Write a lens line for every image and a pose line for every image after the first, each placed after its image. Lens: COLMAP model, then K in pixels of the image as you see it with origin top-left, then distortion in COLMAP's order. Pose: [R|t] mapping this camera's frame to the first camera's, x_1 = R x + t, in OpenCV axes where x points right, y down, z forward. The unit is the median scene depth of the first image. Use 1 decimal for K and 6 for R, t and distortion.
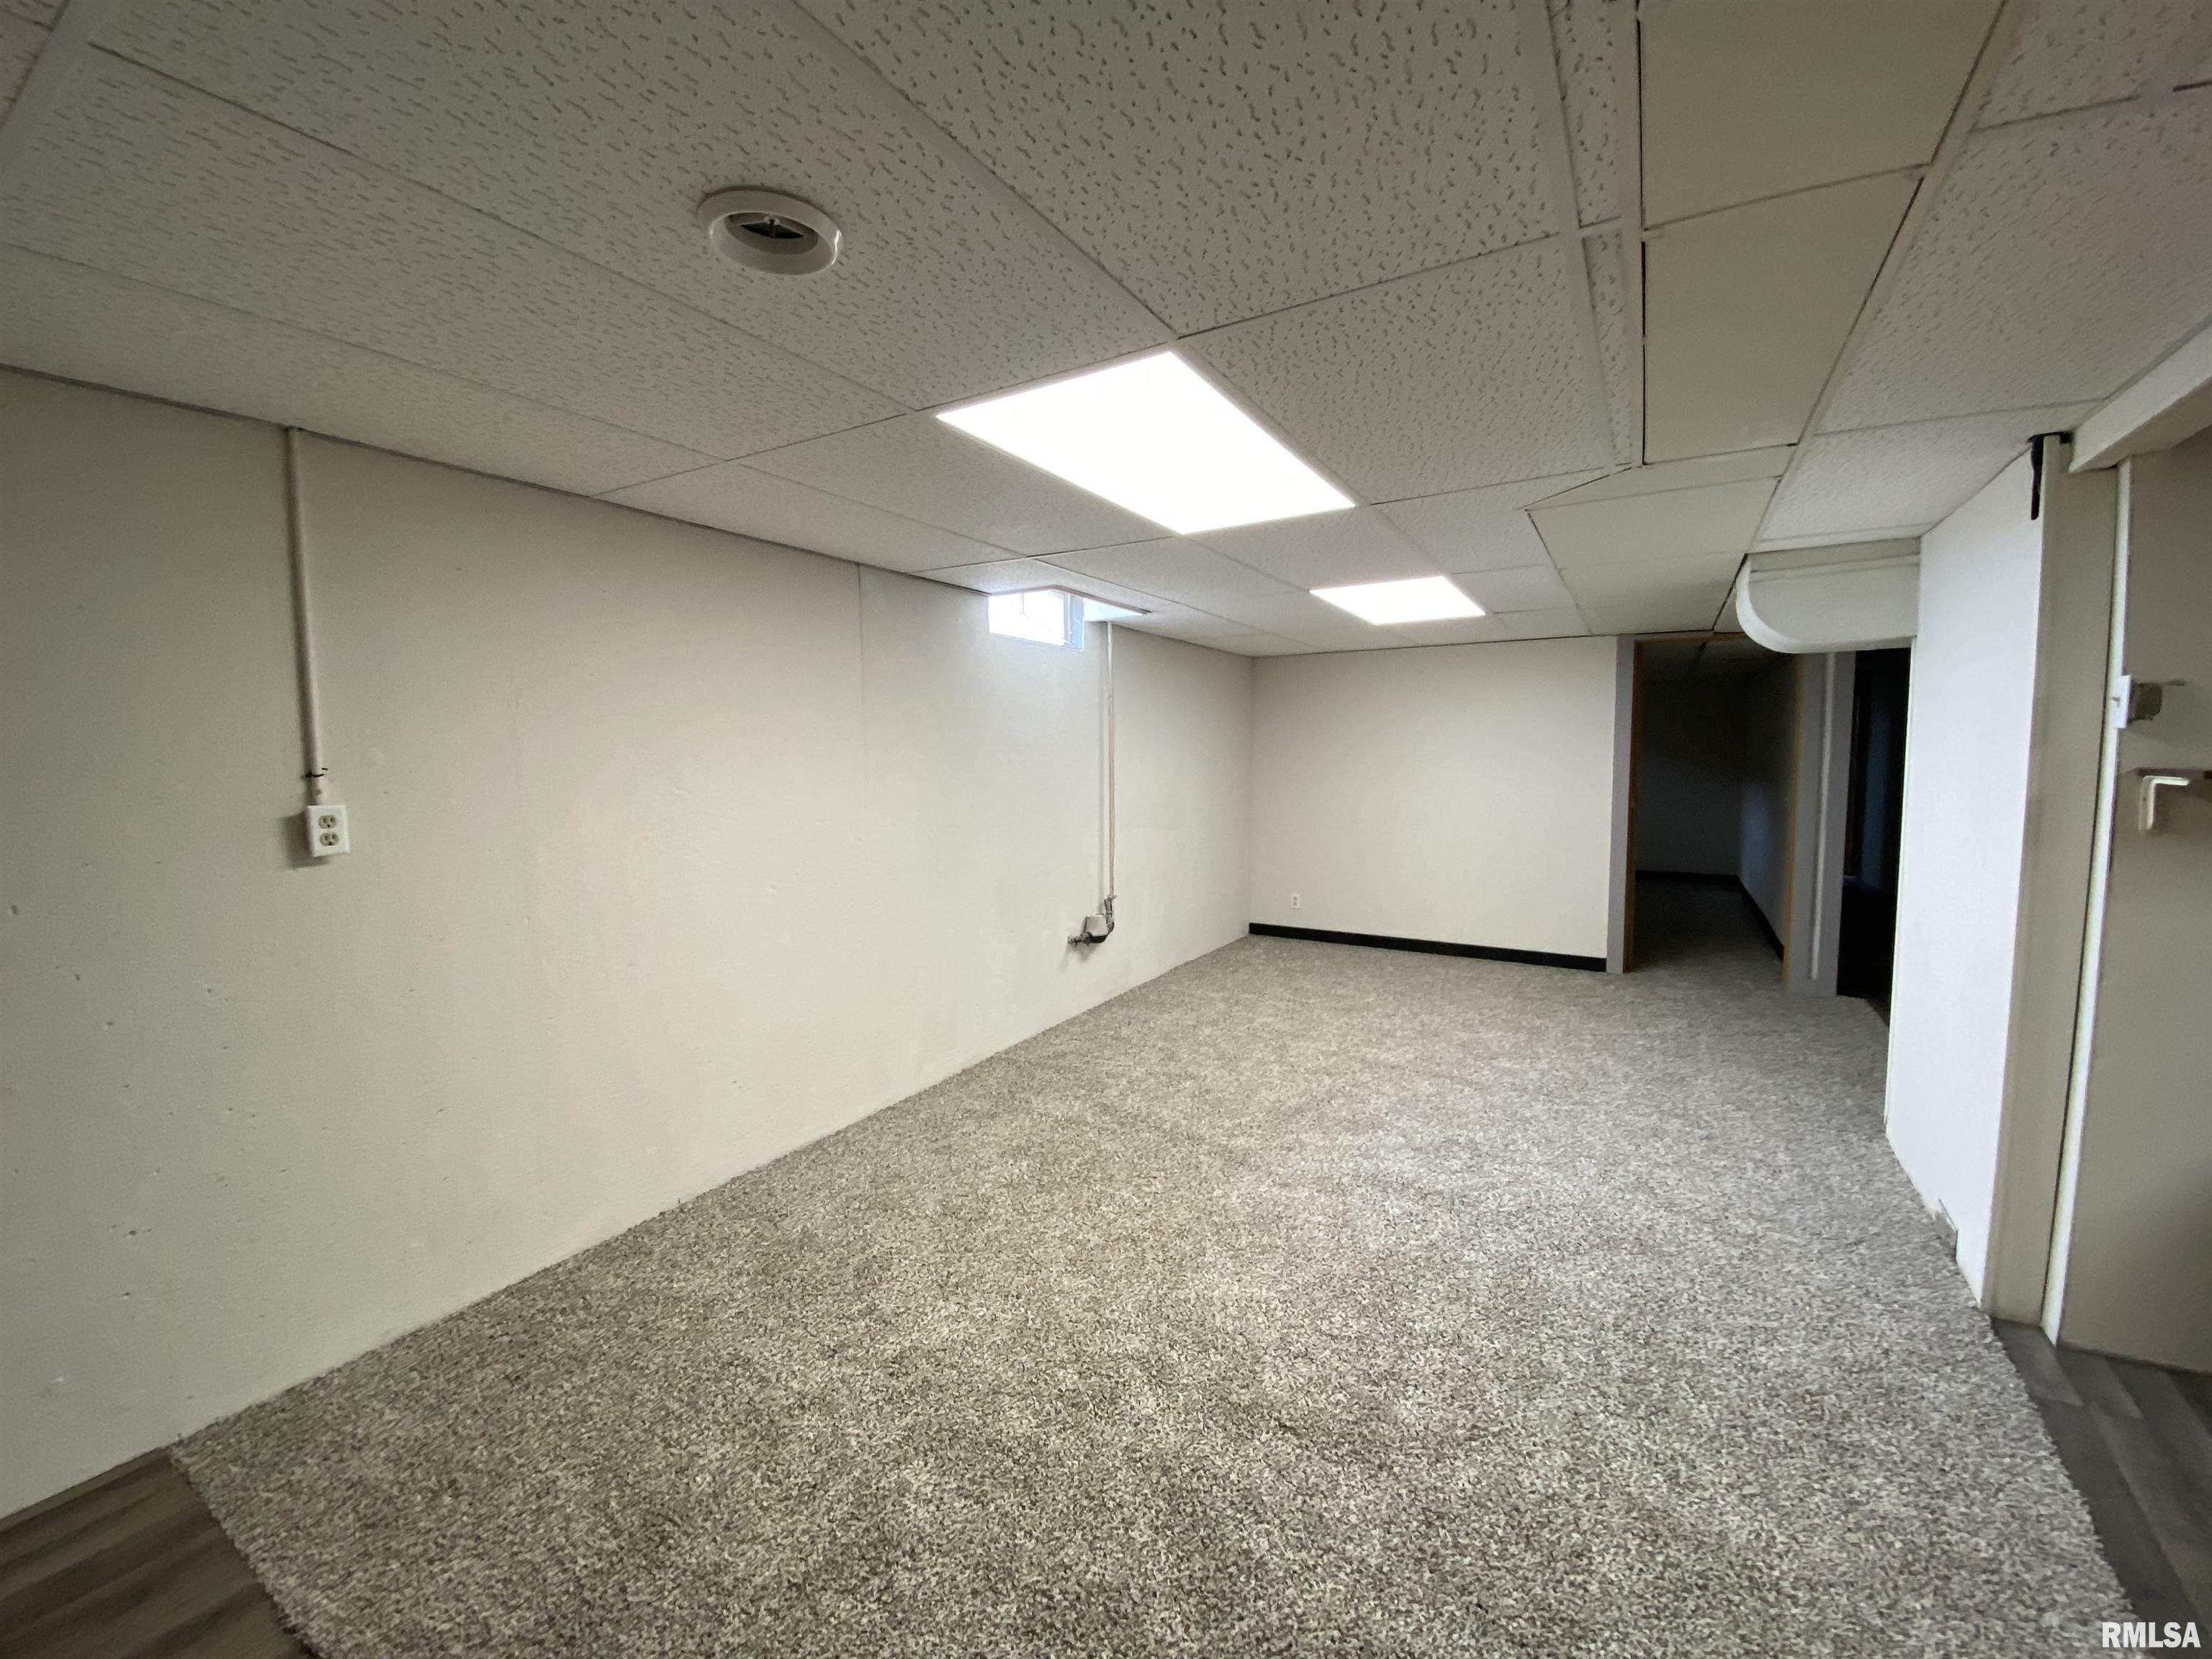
lens RADIAL K [[913.3, 0, 1091.1], [0, 913.3, 829.2], [0, 0, 1]] dist [0.001773, -0.000846]
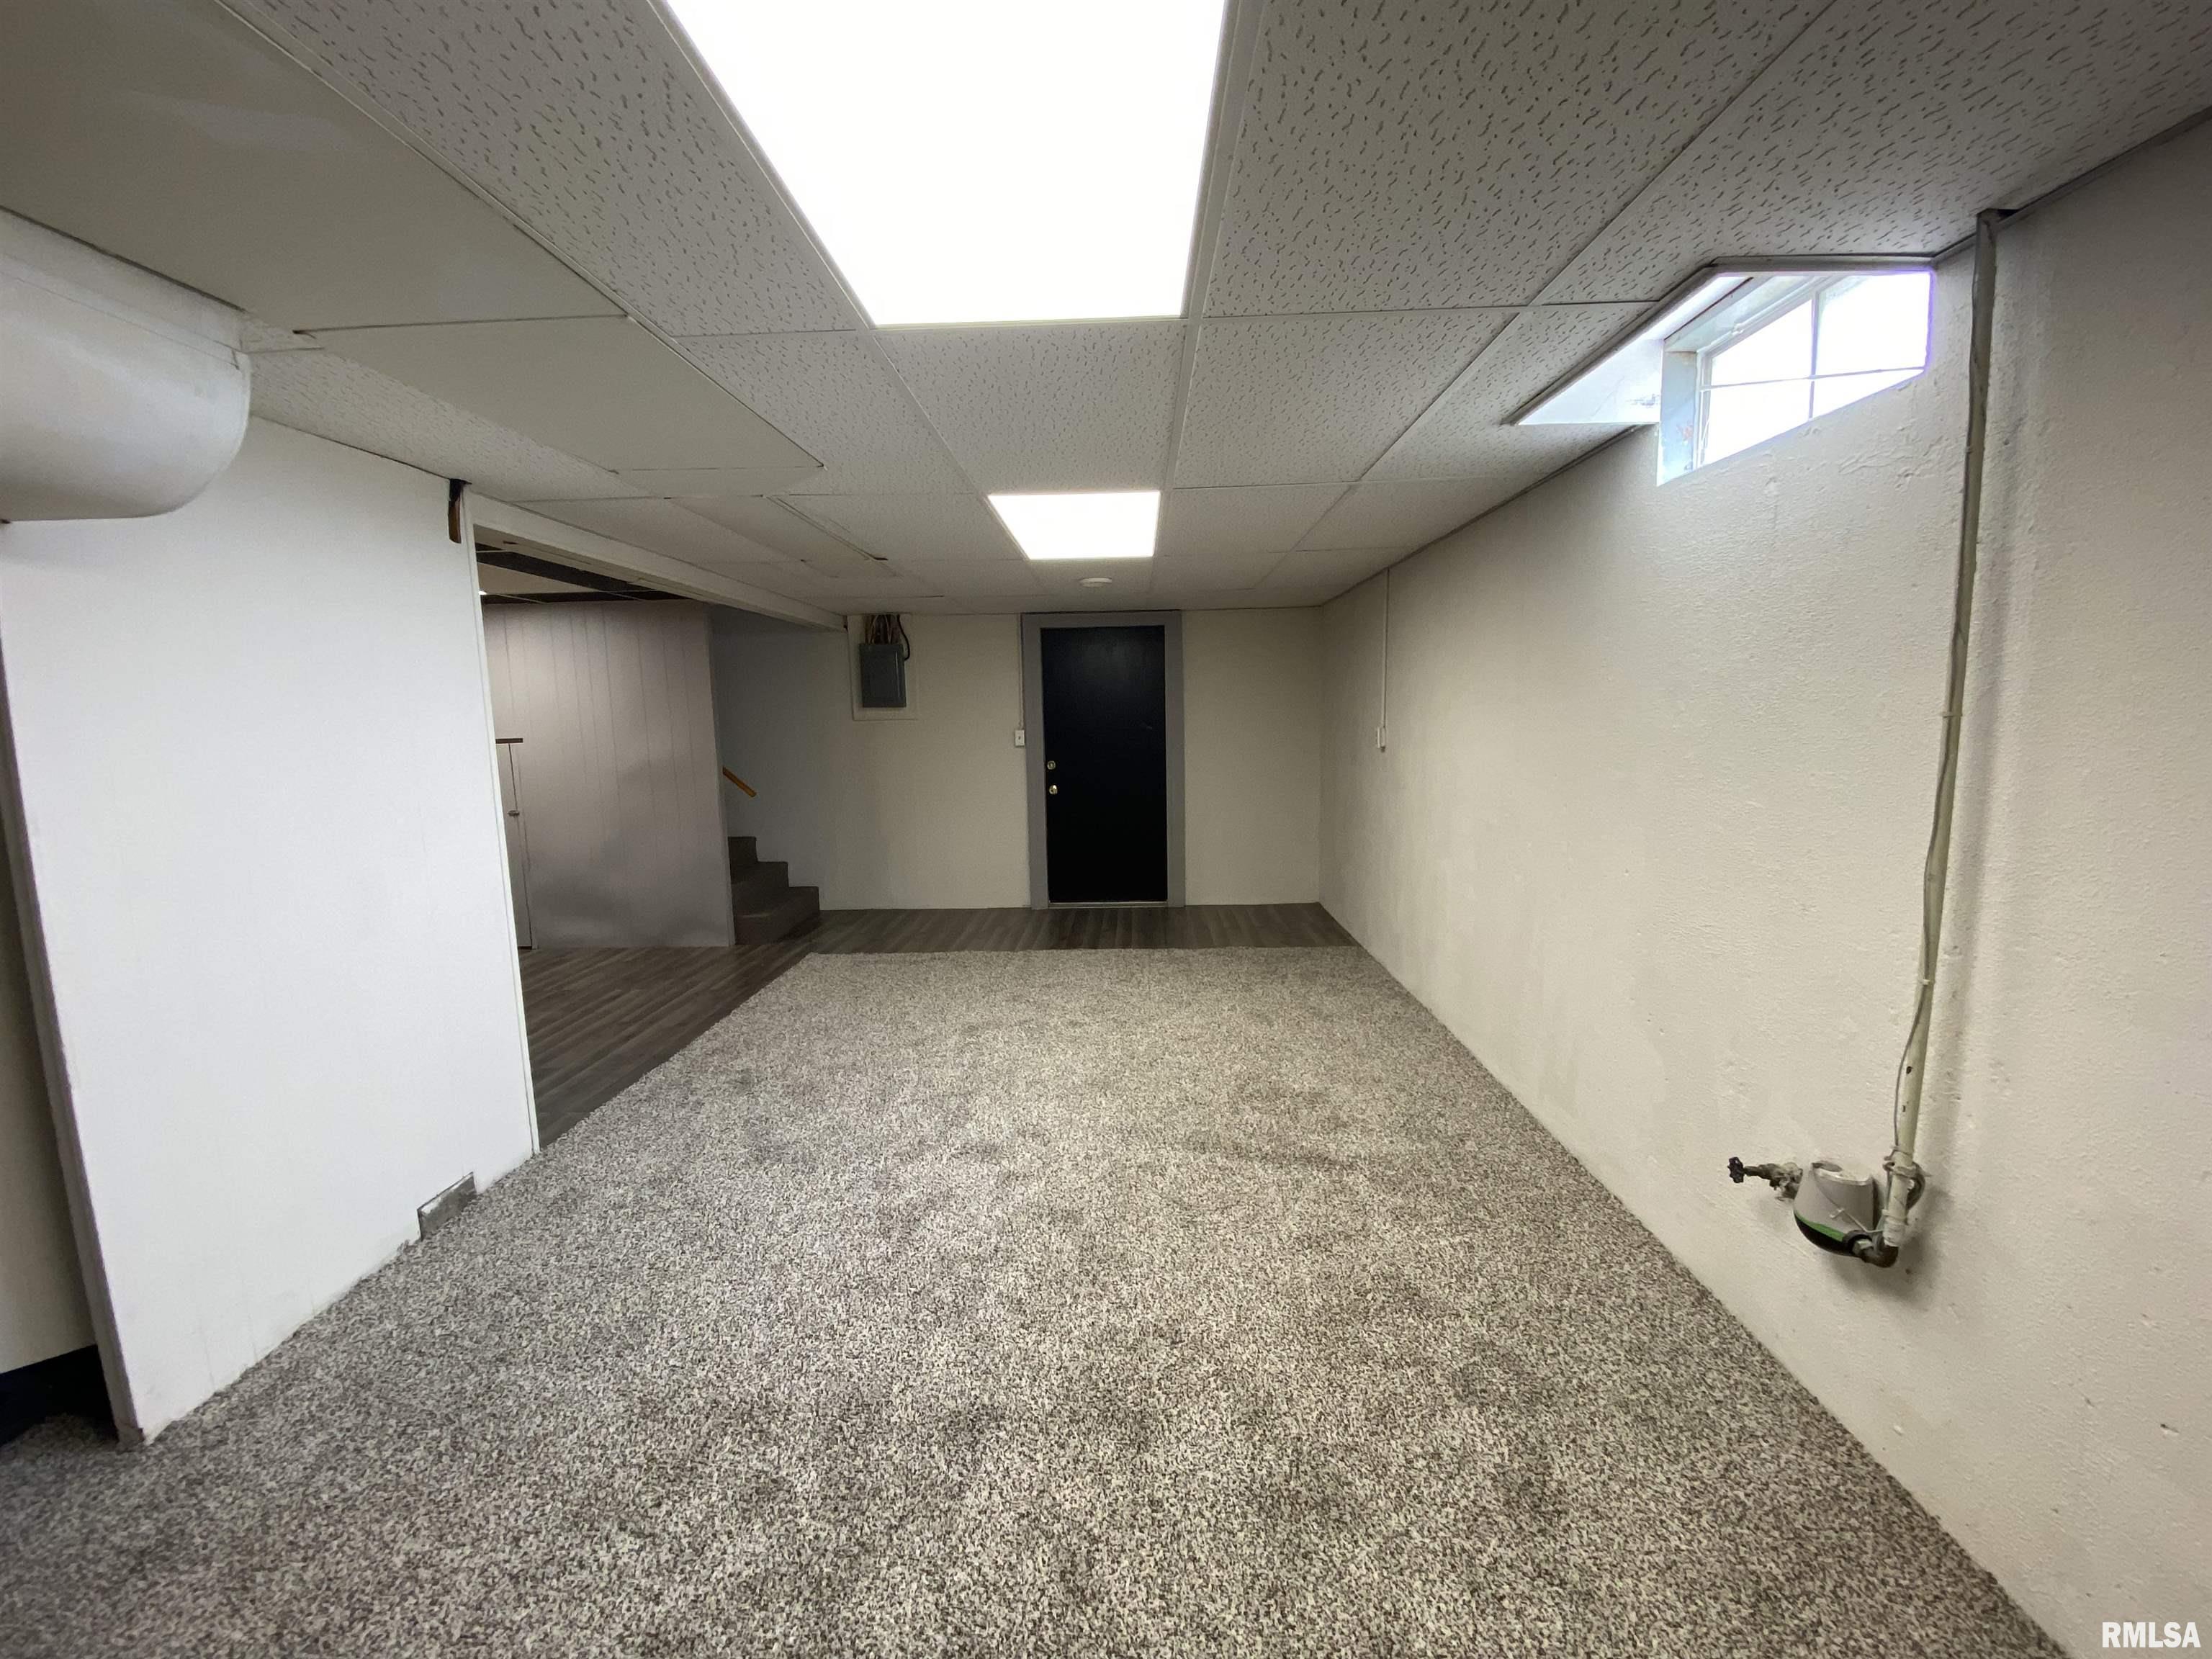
lens RADIAL K [[902.0, 0, 1102.4], [0, 902.0, 827.6], [0, 0, 1]] dist [-0.012137, -0.008419]
pose [[-0.869955, 0.092122, -0.484449, 0.549141], [-0.008829, 0.979329, 0.202081, -0.133282], [0.493051, 0.180079, -0.851159, 1.549932]]
